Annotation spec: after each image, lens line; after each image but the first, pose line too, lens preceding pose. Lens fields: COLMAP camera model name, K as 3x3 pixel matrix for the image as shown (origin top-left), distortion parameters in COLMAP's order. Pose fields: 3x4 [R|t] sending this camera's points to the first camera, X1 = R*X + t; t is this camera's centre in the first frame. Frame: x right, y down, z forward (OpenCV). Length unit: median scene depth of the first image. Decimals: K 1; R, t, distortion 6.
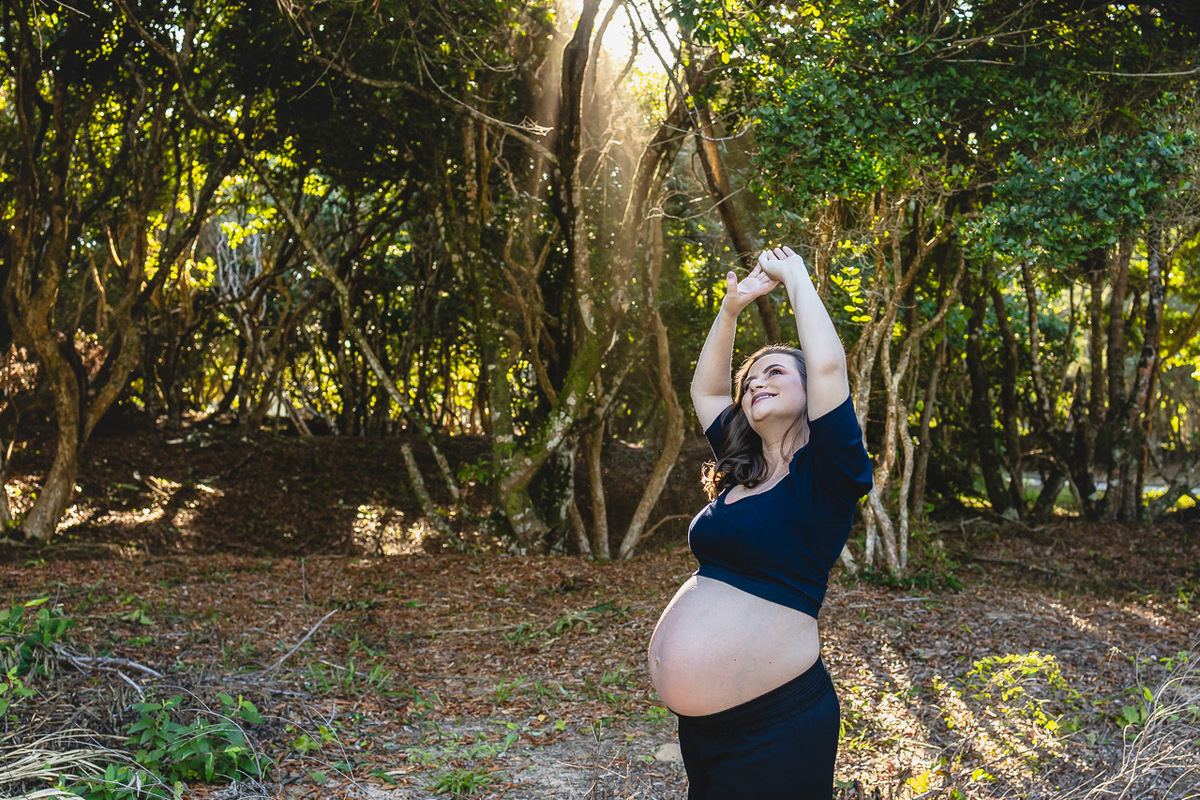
lens RADIAL K [[1276.1, 0, 664.4], [0, 1276.1, 401.0], [0, 0, 1]] dist [-0.083826, -0.001210]
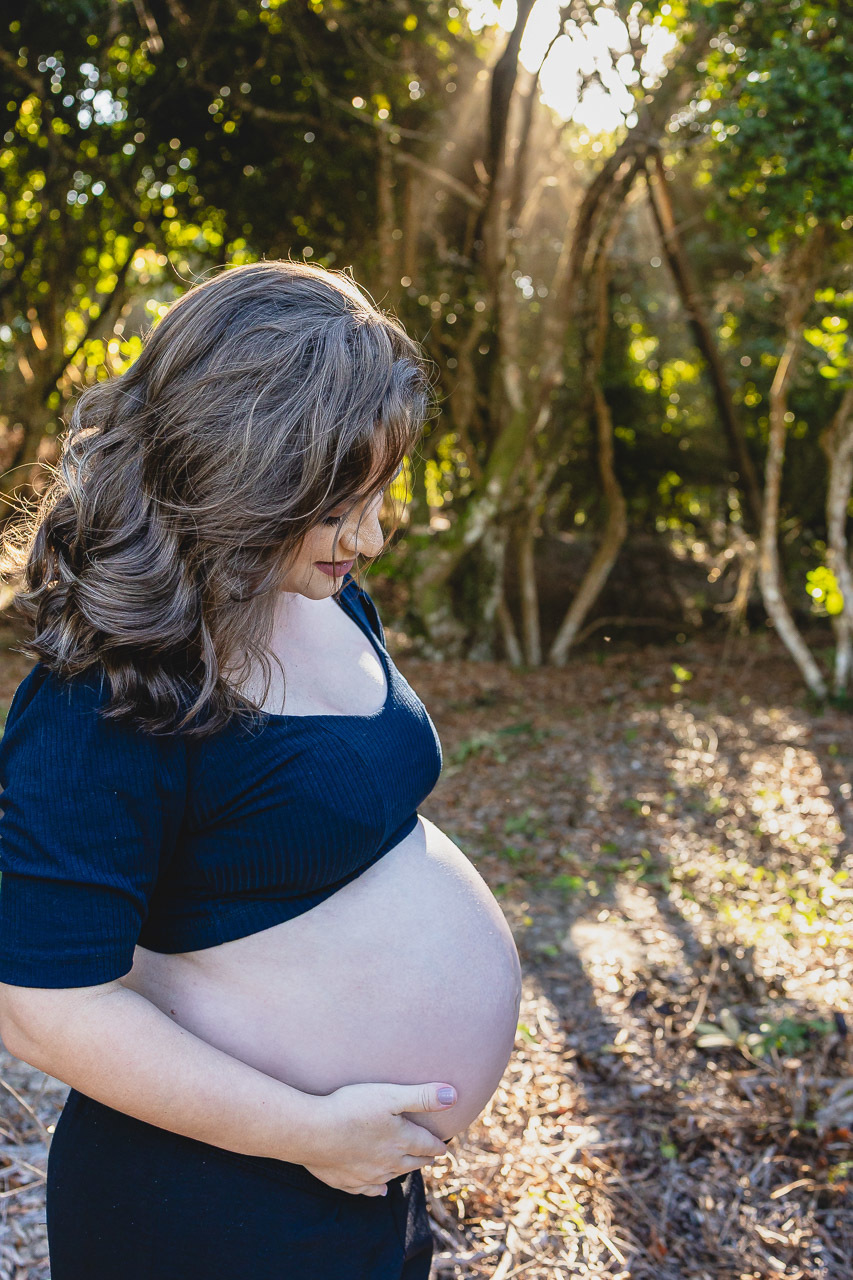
lens RADIAL K [[1263.6, 0, 425.4], [0, 1263.6, 663.5], [0, 0, 1]] dist [-0.024202, -0.014572]
pose [[0.989559, 0.026108, -0.141747, 0.008966], [-0.007087, 0.991081, 0.133074, 0.005894], [0.143957, -0.130680, 0.980918, 0.153812]]
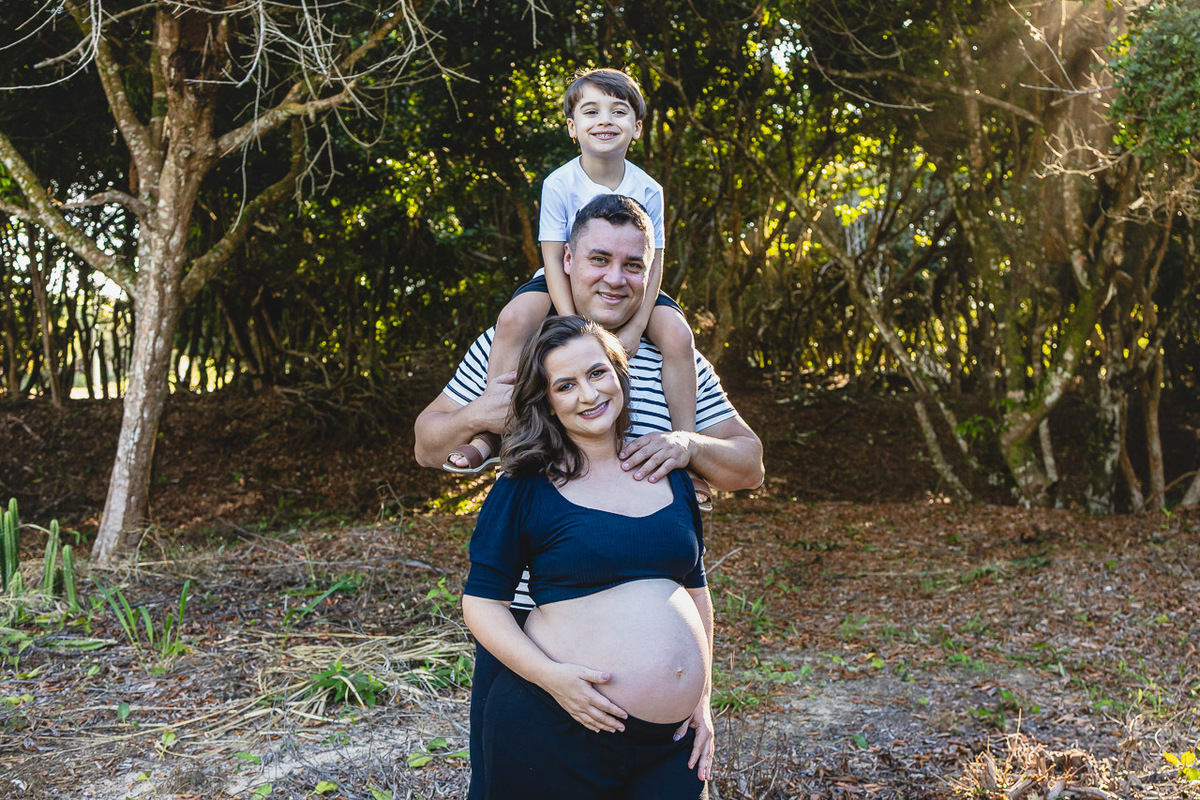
lens RADIAL K [[1184.6, 0, 619.3], [0, 1184.6, 393.7], [0, 0, 1]] dist [-0.024202, -0.014572]
pose [[0.834499, -0.018138, -0.550711, 0.185708], [0.034219, 0.999235, 0.018942, -0.000616], [0.549946, -0.034652, 0.834481, 0.028341]]
